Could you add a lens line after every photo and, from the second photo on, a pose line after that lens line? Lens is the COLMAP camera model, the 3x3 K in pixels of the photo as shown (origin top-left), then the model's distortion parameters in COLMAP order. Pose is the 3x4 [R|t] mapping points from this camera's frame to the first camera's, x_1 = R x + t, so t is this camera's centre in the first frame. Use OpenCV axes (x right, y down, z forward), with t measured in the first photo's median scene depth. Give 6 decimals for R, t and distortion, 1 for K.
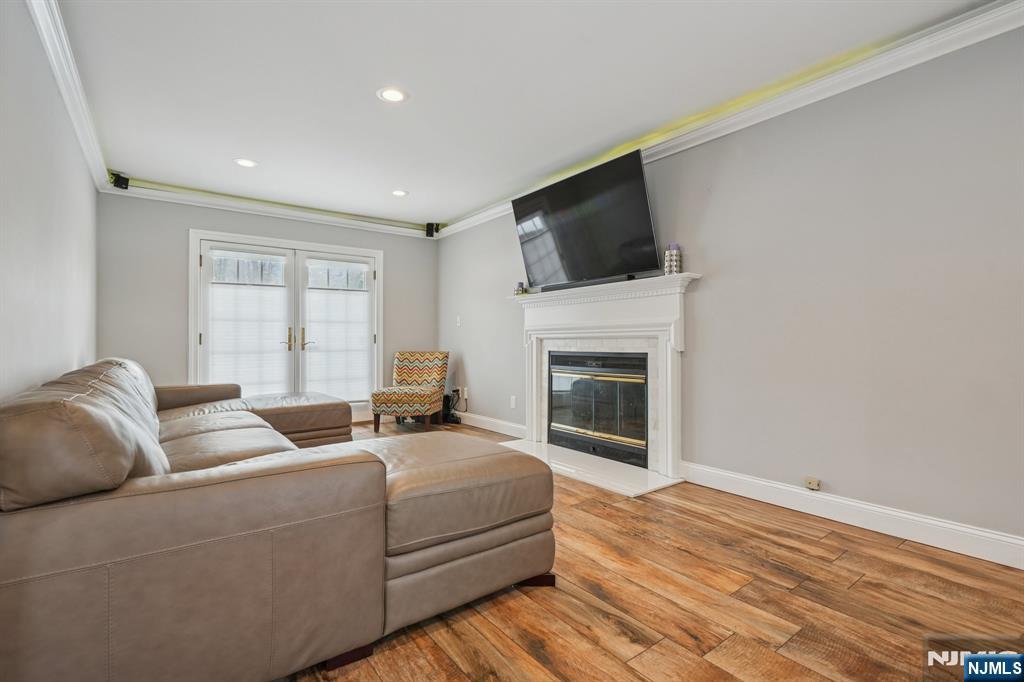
lens RADIAL K [[475.5, 0, 507.5], [0, 475.5, 338.2], [0, 0, 1]] dist [-0.003864, -0.000732]
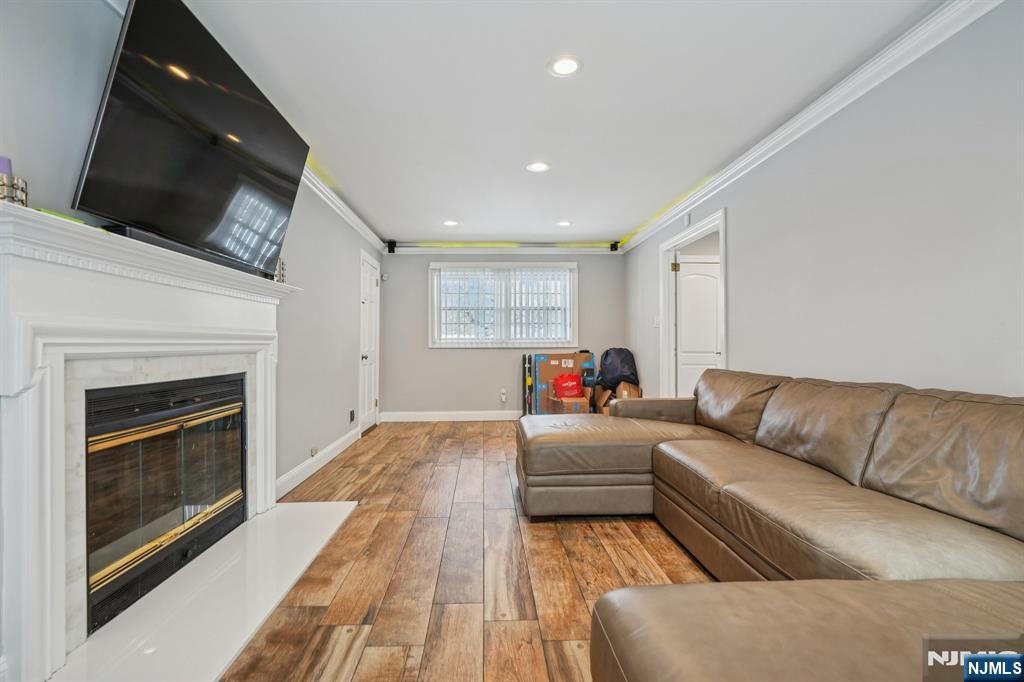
lens RADIAL K [[475.5, 0, 507.5], [0, 475.5, 338.2], [0, 0, 1]] dist [-0.003864, -0.000732]
pose [[-0.830204, 0.015218, 0.557252, -0.486959], [0.003749, 0.999757, -0.021717, -0.006108], [-0.557448, -0.015940, -0.830059, 1.368970]]
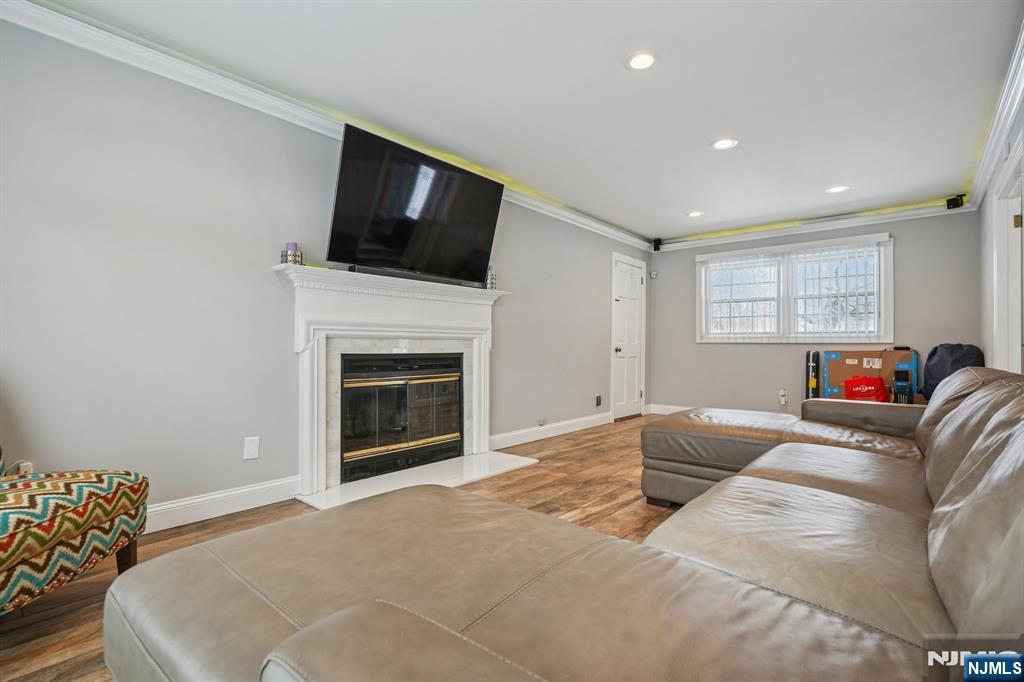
lens RADIAL K [[482.1, 0, 512.0], [0, 482.1, 341.0], [0, 0, 1]] dist [0.003768, 0.000447]
pose [[-0.229516, 0.012329, 0.973227, -0.821764], [-0.011215, 0.999820, -0.015311, 0.018558], [-0.973240, -0.014429, -0.229336, 1.116615]]
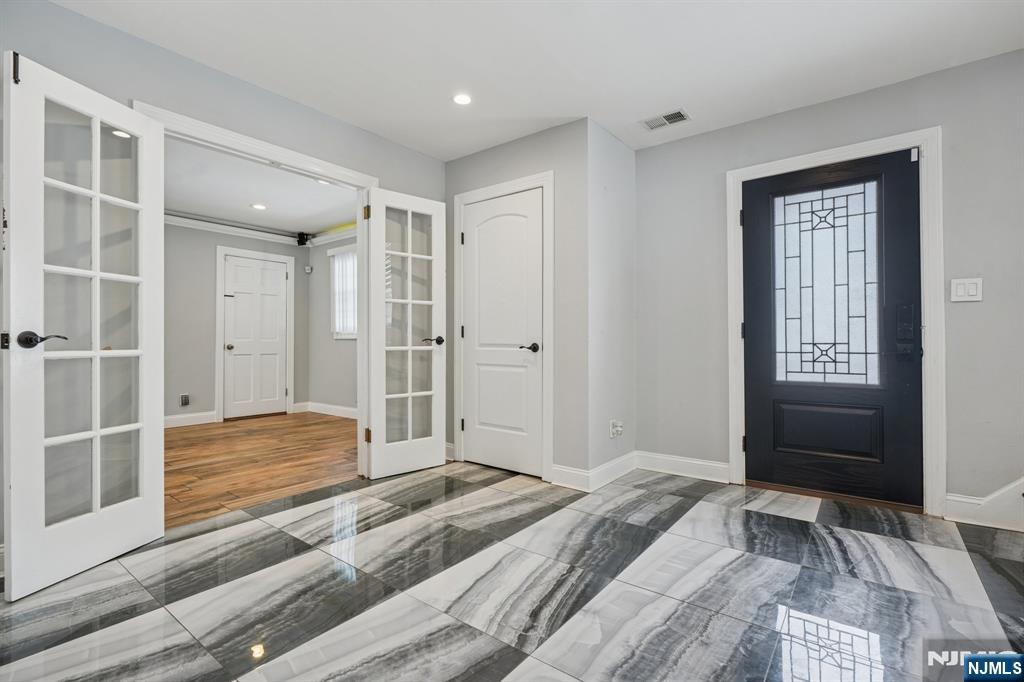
lens RADIAL K [[475.5, 0, 507.5], [0, 475.5, 338.2], [0, 0, 1]] dist [-0.003864, -0.000732]
pose [[-0.255258, 0.013183, 0.966783, -1.071344], [-0.003324, 0.999889, -0.014512, 0.008887], [-0.966867, -0.006918, -0.255186, -0.128005]]
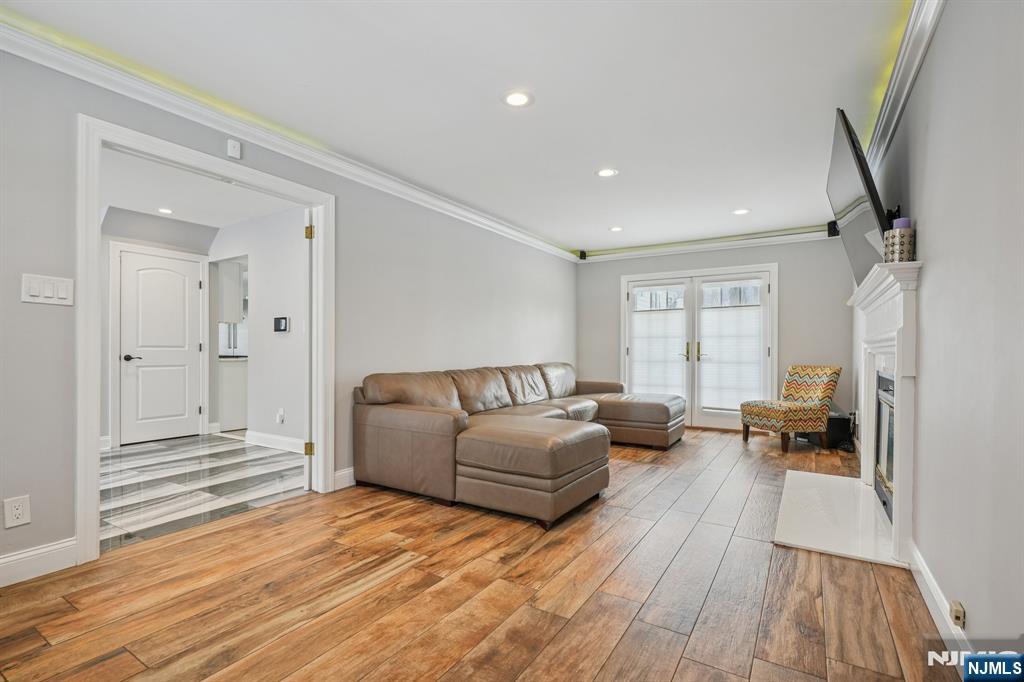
lens RADIAL K [[471.4, 0, 514.7], [0, 471.4, 351.9], [0, 0, 1]] dist [0.000781, -0.000279]
pose [[0.360573, 0.008258, -0.932694, 0.711634], [0.001868, 0.999952, 0.009576, -0.013950], [0.932729, -0.005195, 0.360540, 0.211958]]
